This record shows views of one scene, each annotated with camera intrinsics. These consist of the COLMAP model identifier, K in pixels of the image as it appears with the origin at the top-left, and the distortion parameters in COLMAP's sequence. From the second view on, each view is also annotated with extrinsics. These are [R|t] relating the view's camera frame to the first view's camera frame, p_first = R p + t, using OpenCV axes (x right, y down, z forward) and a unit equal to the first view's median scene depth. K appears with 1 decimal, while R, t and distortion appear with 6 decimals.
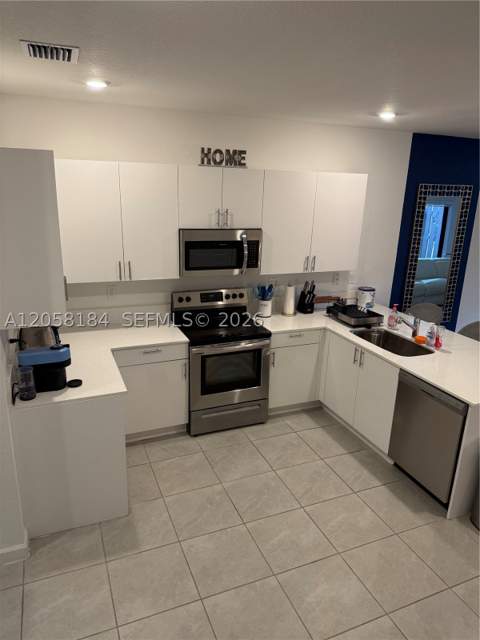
lens RADIAL K [[446.4, 0, 240.0], [0, 446.4, 320.0], [0, 0, 1]] dist [0.107915, -0.126722]
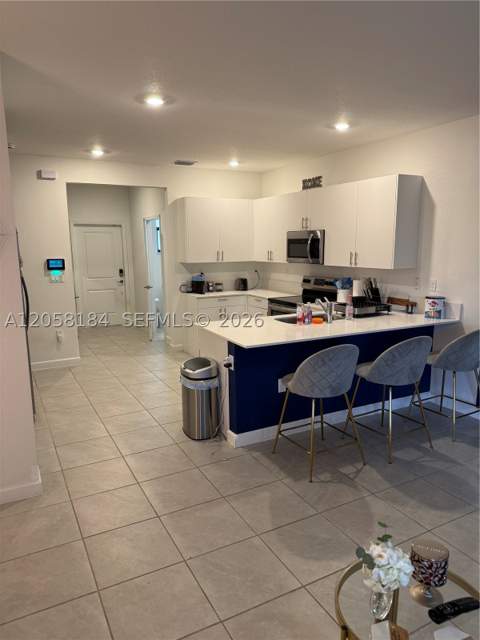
lens RADIAL K [[446.4, 0, 240.0], [0, 446.4, 320.0], [0, 0, 1]] dist [0.107915, -0.126722]
pose [[0.100501, 0.141575, -0.984813, 1.446330], [-0.263649, 0.958229, 0.110848, -0.030409], [0.959369, 0.248504, 0.133629, 0.675126]]
